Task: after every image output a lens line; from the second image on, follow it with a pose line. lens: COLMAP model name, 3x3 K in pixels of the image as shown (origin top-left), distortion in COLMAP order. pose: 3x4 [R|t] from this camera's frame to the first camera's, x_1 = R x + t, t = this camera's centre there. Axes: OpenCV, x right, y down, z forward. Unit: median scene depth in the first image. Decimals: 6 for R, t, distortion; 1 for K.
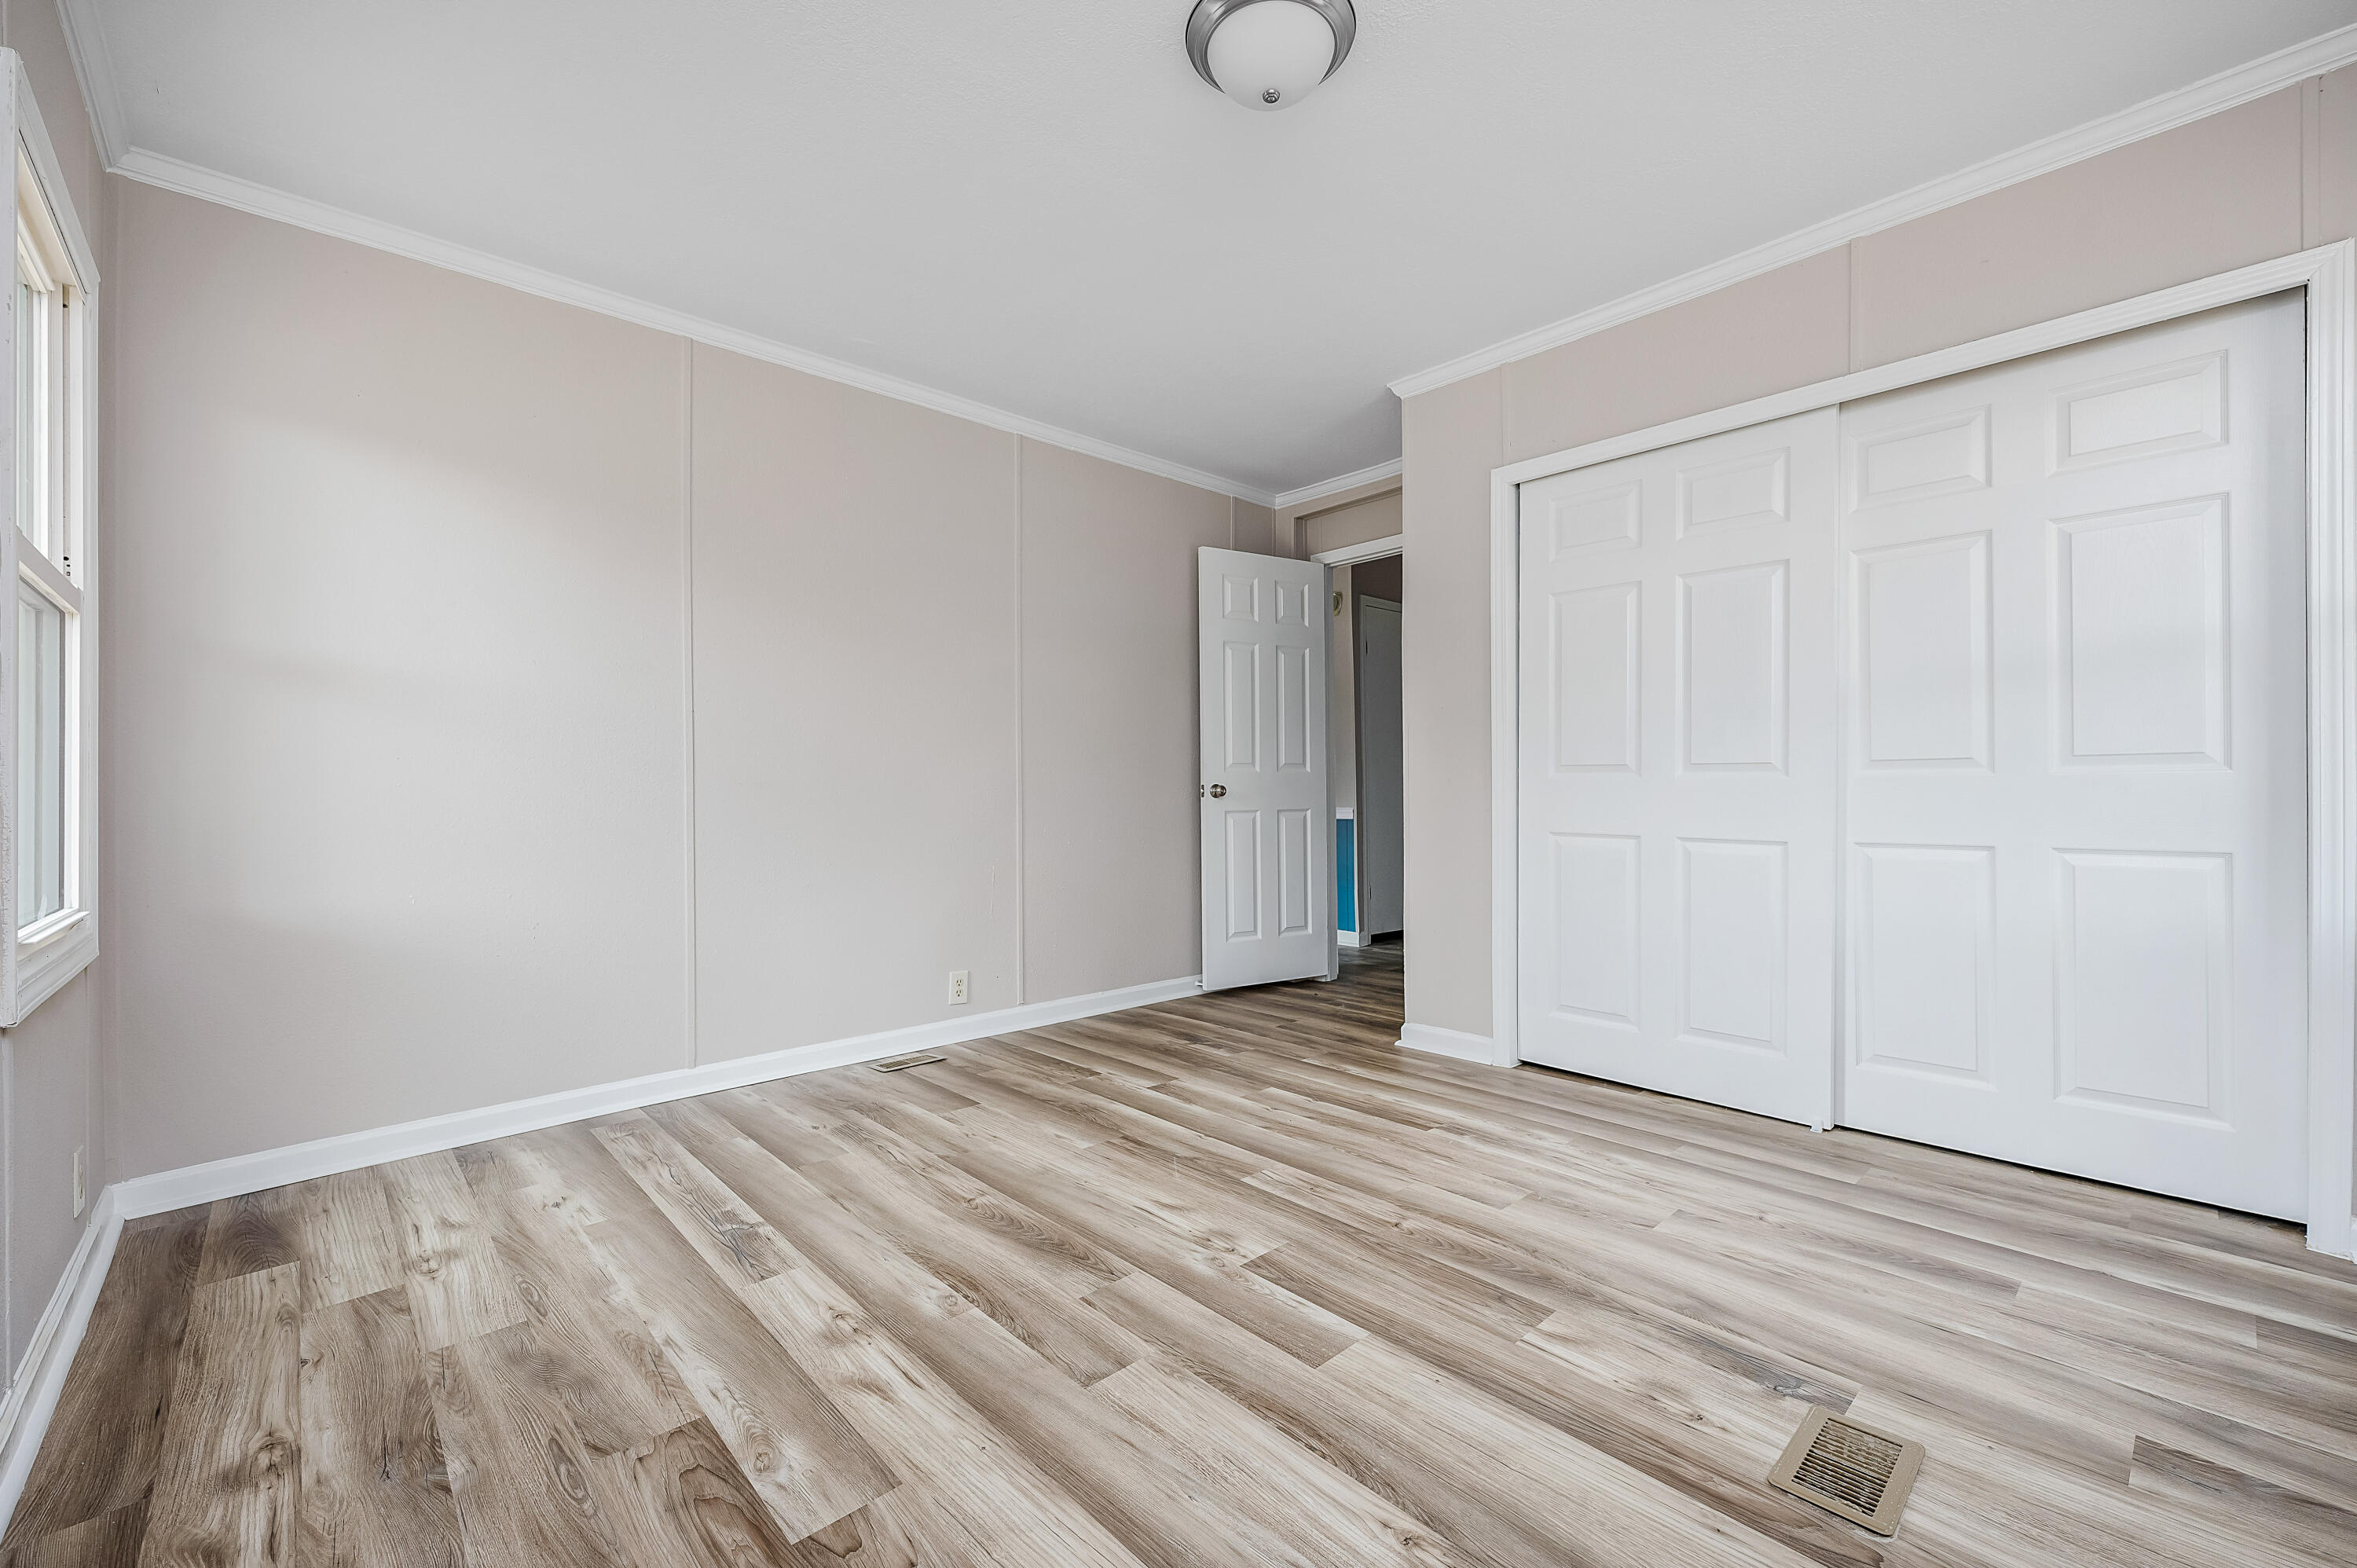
lens RADIAL K [[946.8, 0, 1185.8], [0, 946.8, 779.8], [0, 0, 1]] dist [0.001079, -0.000769]
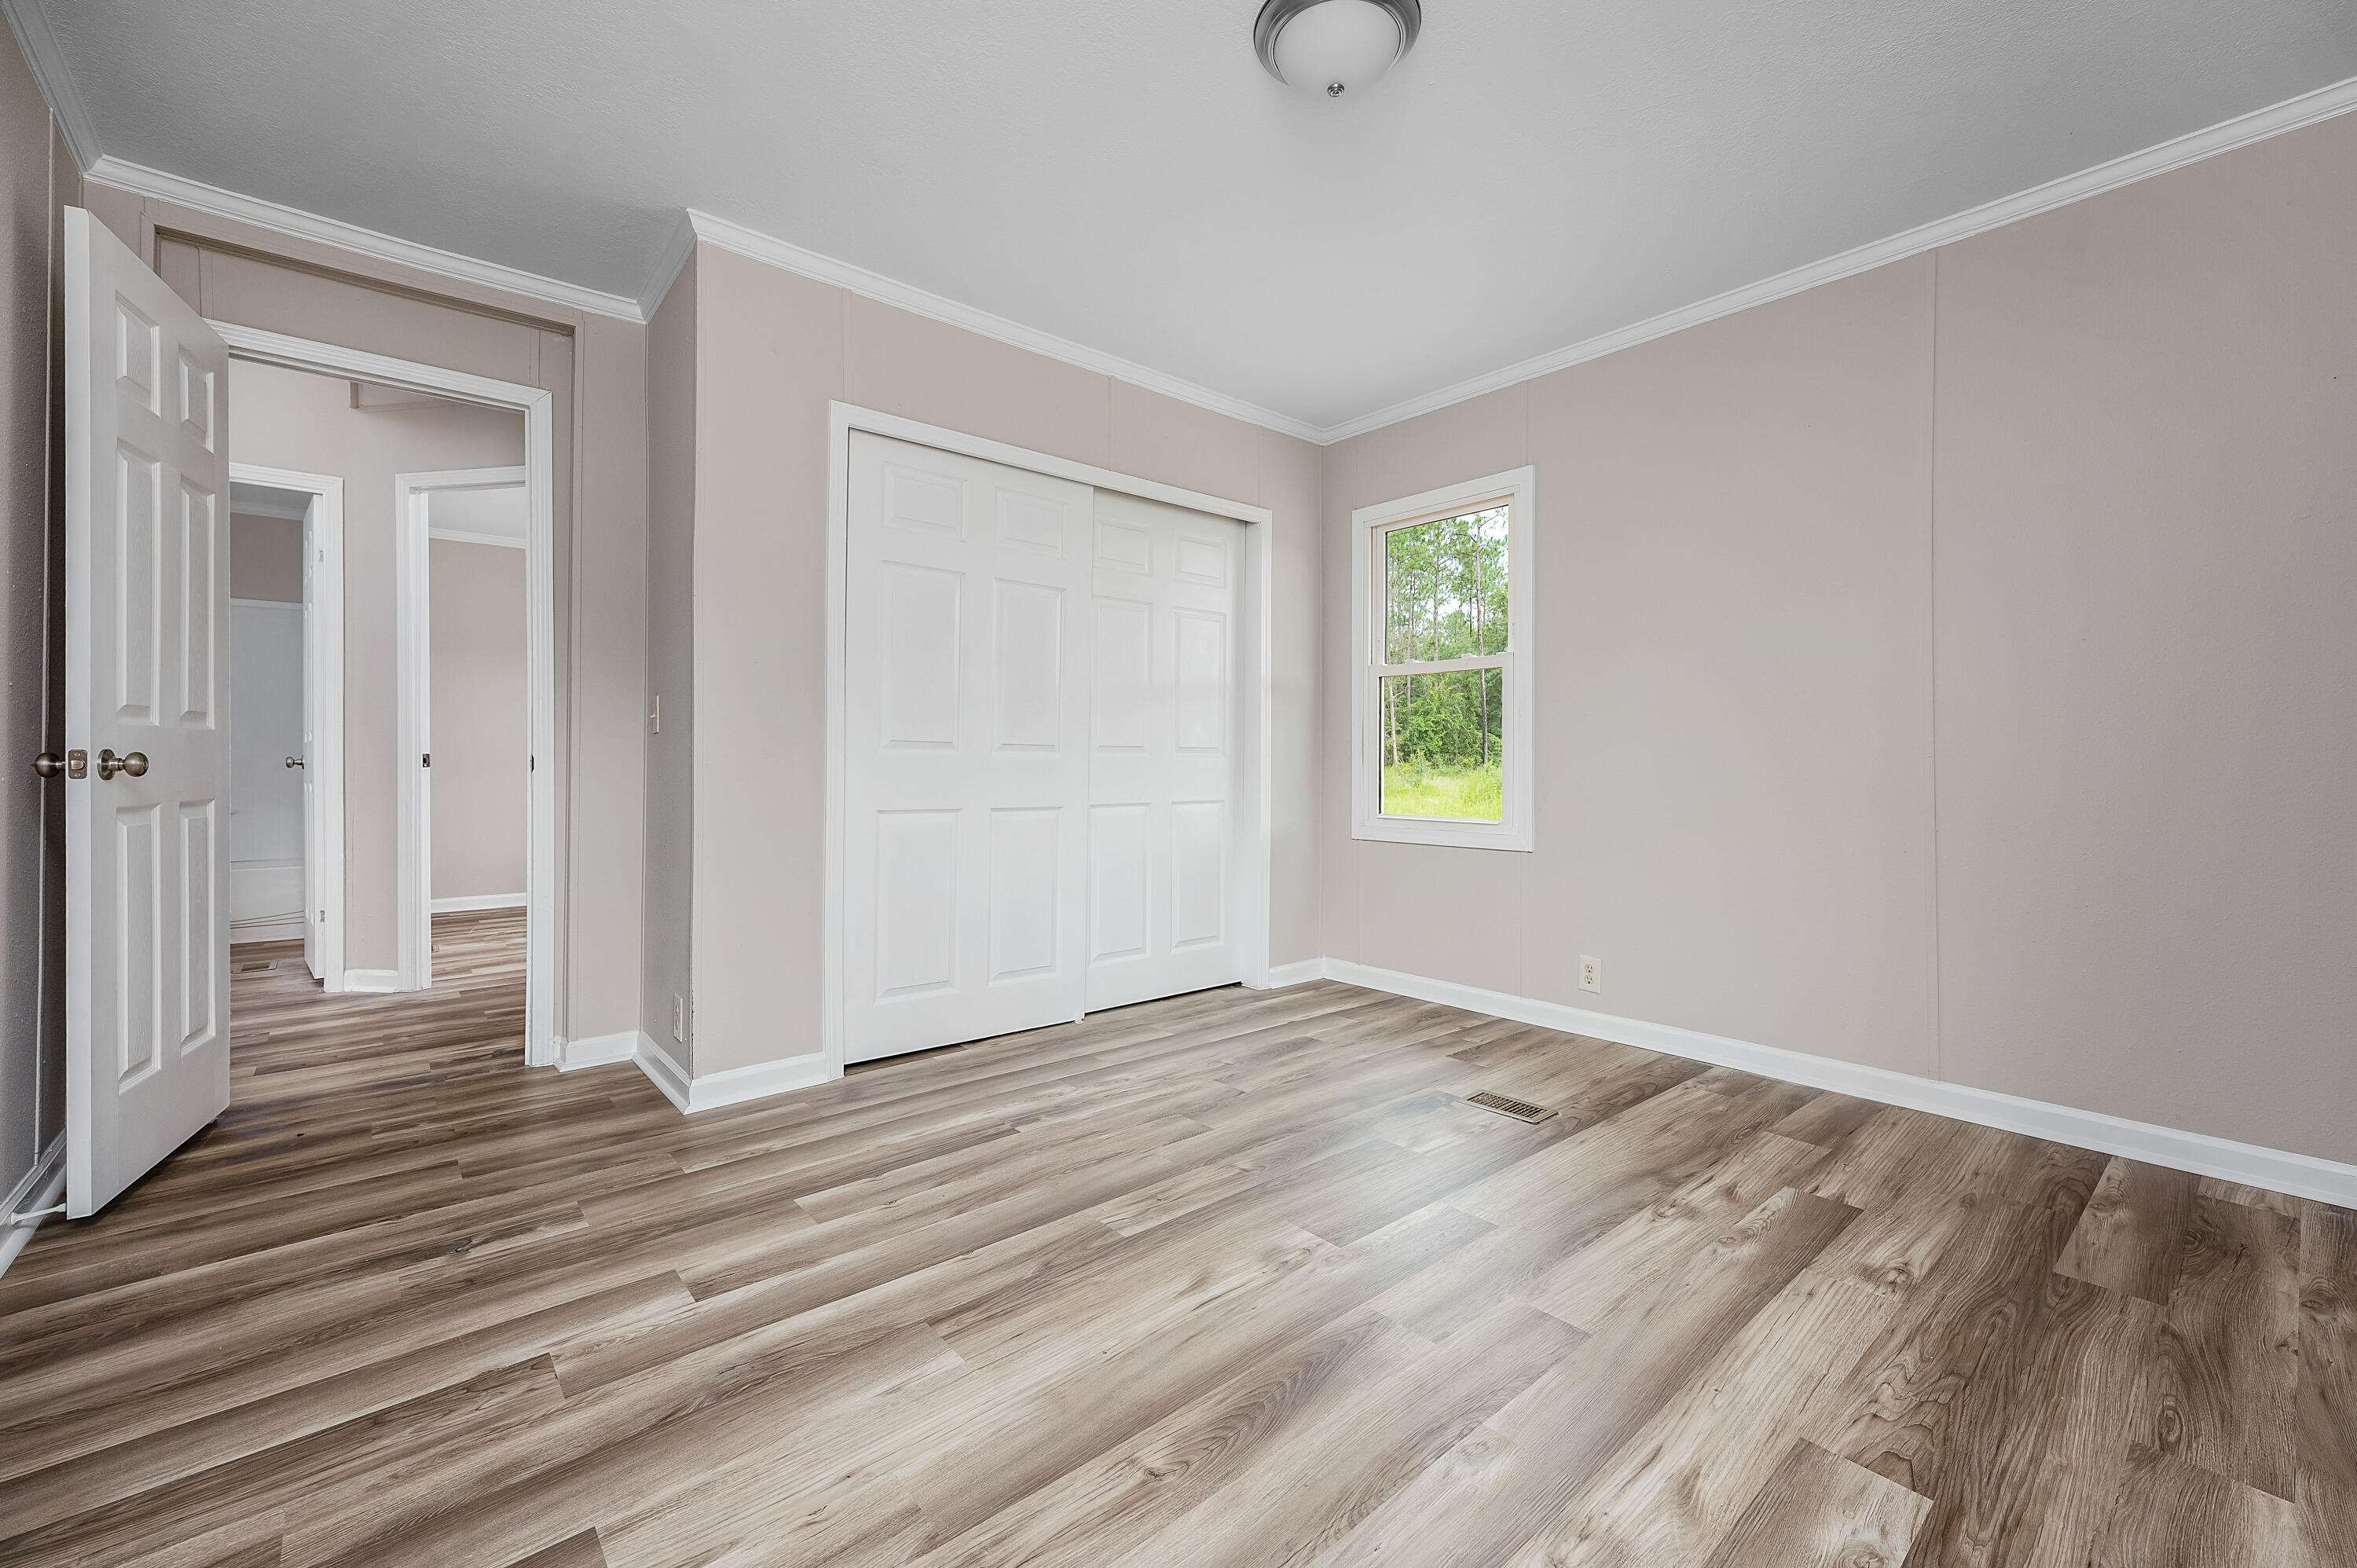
lens RADIAL K [[946.8, 0, 1185.8], [0, 946.8, 779.8], [0, 0, 1]] dist [0.001079, -0.000769]
pose [[0.051357, -0.009563, 0.998635, -0.688173], [-0.013385, 0.999858, 0.010263, 0.013584], [-0.998591, -0.013894, 0.051222, 0.825502]]
